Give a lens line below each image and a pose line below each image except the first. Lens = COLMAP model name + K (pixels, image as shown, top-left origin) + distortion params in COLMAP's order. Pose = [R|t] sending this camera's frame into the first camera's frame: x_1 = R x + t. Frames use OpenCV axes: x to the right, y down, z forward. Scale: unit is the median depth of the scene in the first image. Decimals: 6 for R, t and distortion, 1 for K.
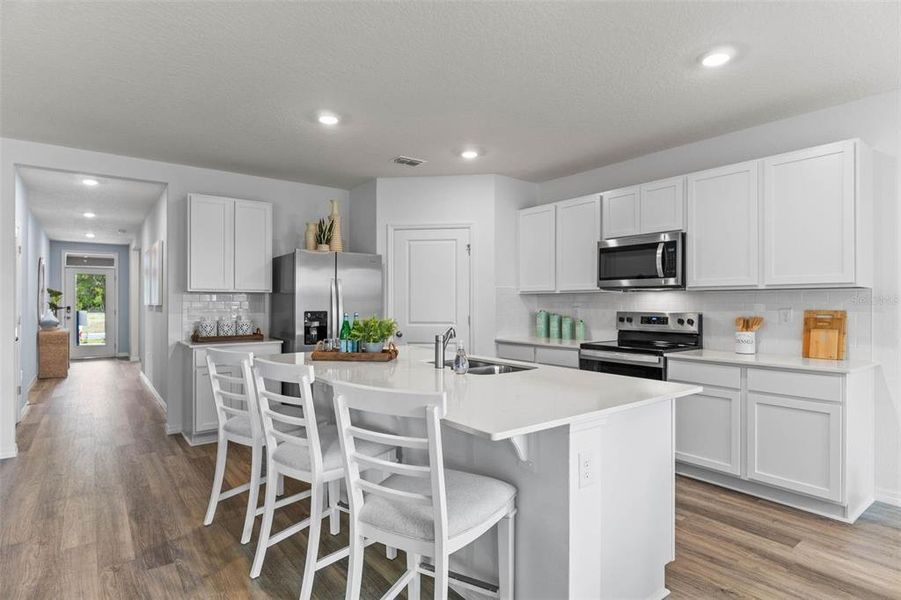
lens RADIAL K [[479.8, 0, 462.2], [0, 479.8, 299.7], [0, 0, 1]] dist [-0.003602, -0.001413]
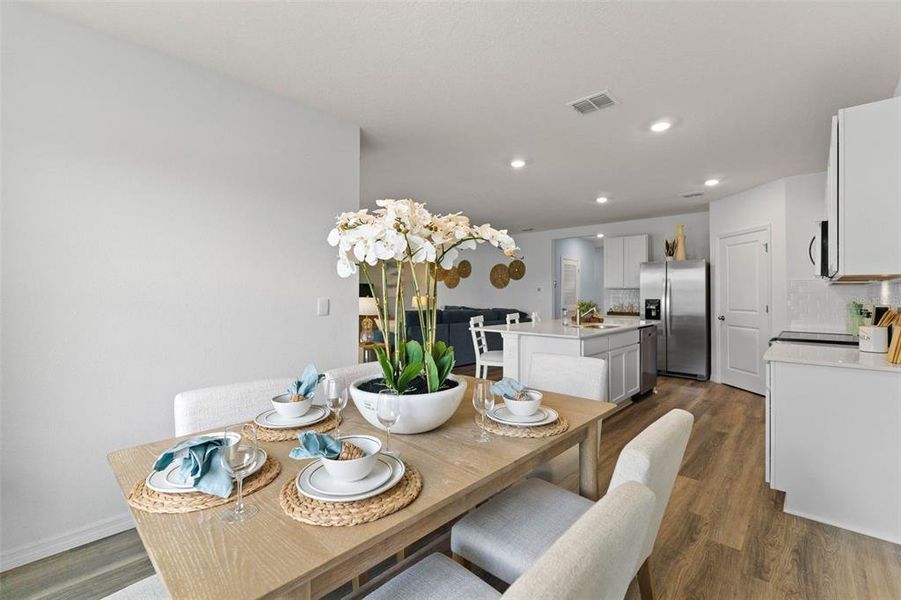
lens RADIAL K [[411.8, 0, 459.6], [0, 411.8, 289.8], [0, 0, 1]] dist [-0.001357, -0.000182]
pose [[0.178859, -0.010747, -0.983816, 0.944478], [0.003563, 0.999941, -0.010275, 0.004040], [0.983868, -0.001668, 0.178887, 0.104012]]
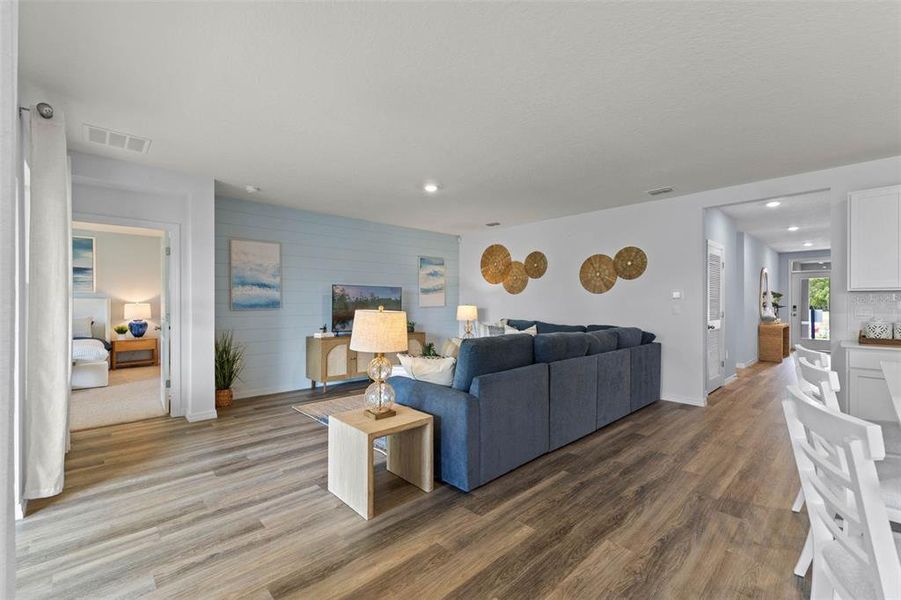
lens RADIAL K [[386.0, 0, 450.5], [0, 386.0, 300.0], [0, 0, 1]] dist [0.000548, 0.000138]
pose [[0.085194, -0.005251, -0.996351, 0.151700], [0.003926, 0.999980, -0.004934, 0.002350], [0.996357, -0.003491, 0.085213, 0.099799]]
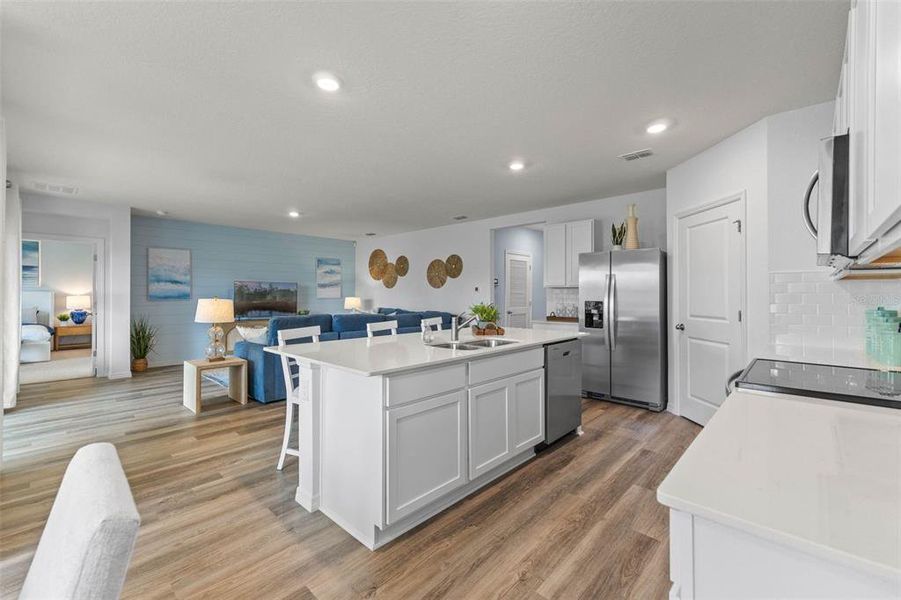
lens RADIAL K [[388.3, 0, 456.6], [0, 388.3, 291.7], [0, 0, 1]] dist [-0.001084, -0.000197]
pose [[0.157284, -0.007571, -0.987524, 0.629354], [0.004308, 0.999966, -0.006980, 0.005008], [0.987544, -0.003157, 0.157312, 0.484518]]
